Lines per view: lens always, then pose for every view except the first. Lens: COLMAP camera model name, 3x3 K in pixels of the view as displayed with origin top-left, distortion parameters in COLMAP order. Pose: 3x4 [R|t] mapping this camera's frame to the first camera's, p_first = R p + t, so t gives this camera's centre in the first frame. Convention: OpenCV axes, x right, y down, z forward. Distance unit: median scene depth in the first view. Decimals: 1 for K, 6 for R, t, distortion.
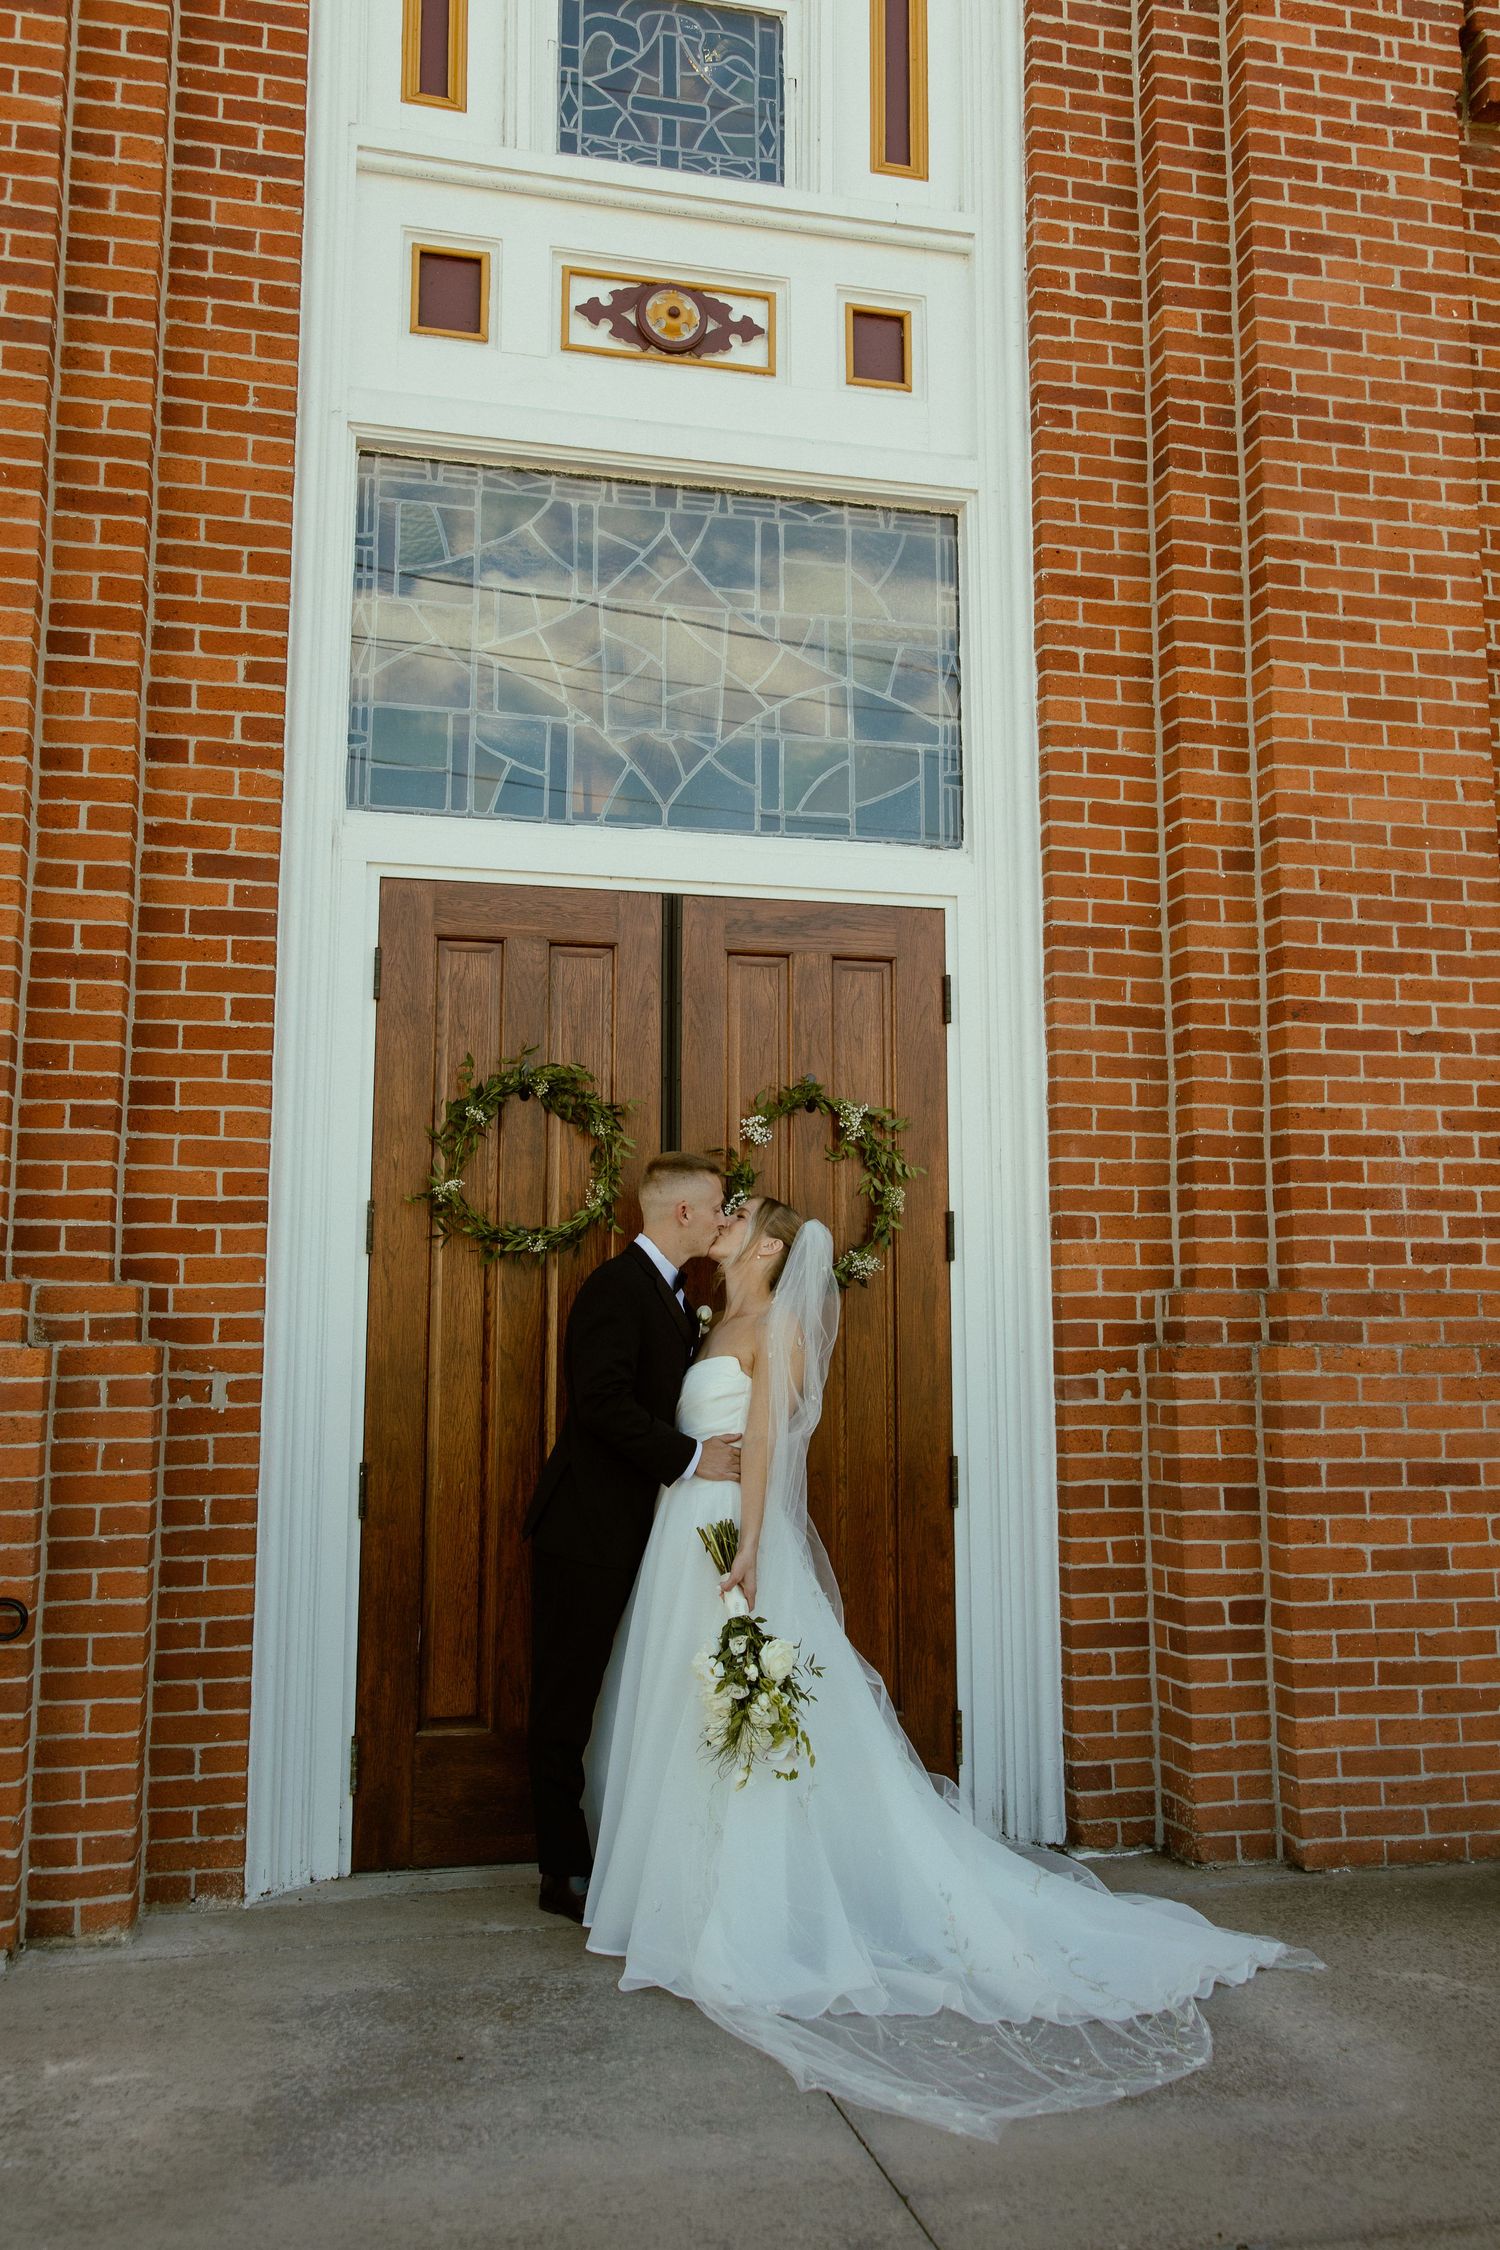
lens RADIAL K [[1968.6, 0, 668.4], [0, 1968.6, 995.3], [0, 0, 1]] dist [-0.002798, 0.018453]
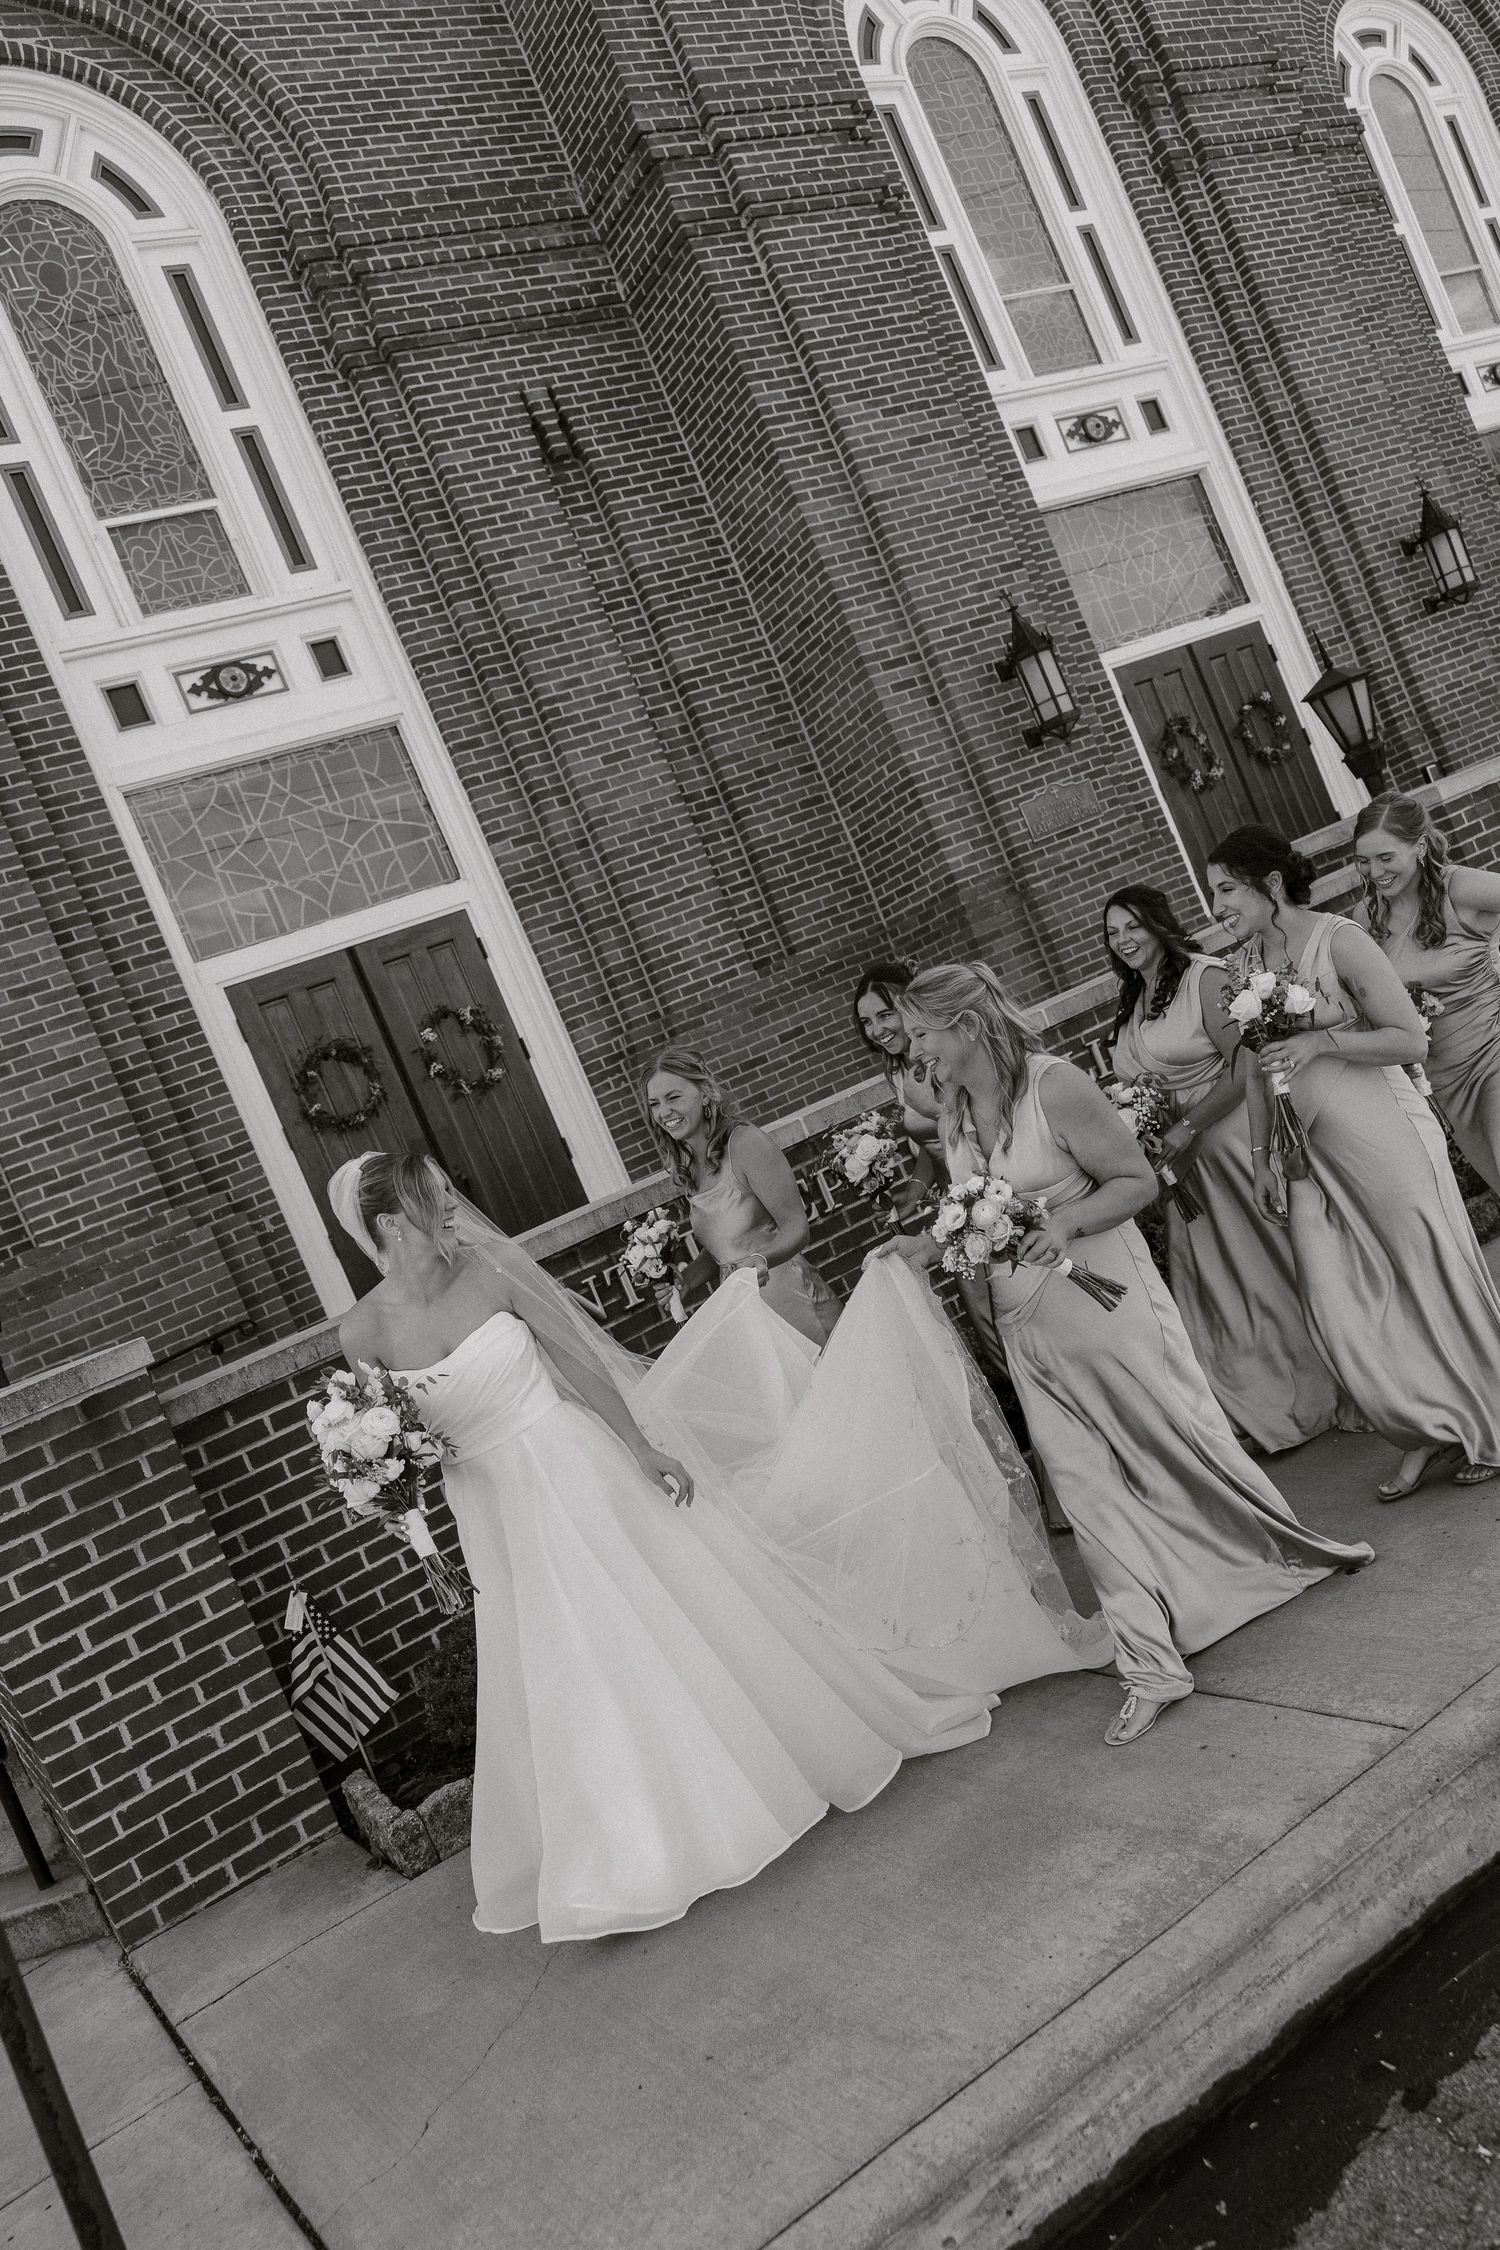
lens RADIAL K [[1968.6, 0, 762.2], [0, 1968.6, 1121.3], [0, 0, 1]] dist [-0.002798, 0.018453]
pose [[0.868694, -0.381268, 0.316237, -0.344854], [0.342600, 0.923538, 0.172344, -0.089072], [-0.357766, -0.041371, 0.932894, -1.123900]]
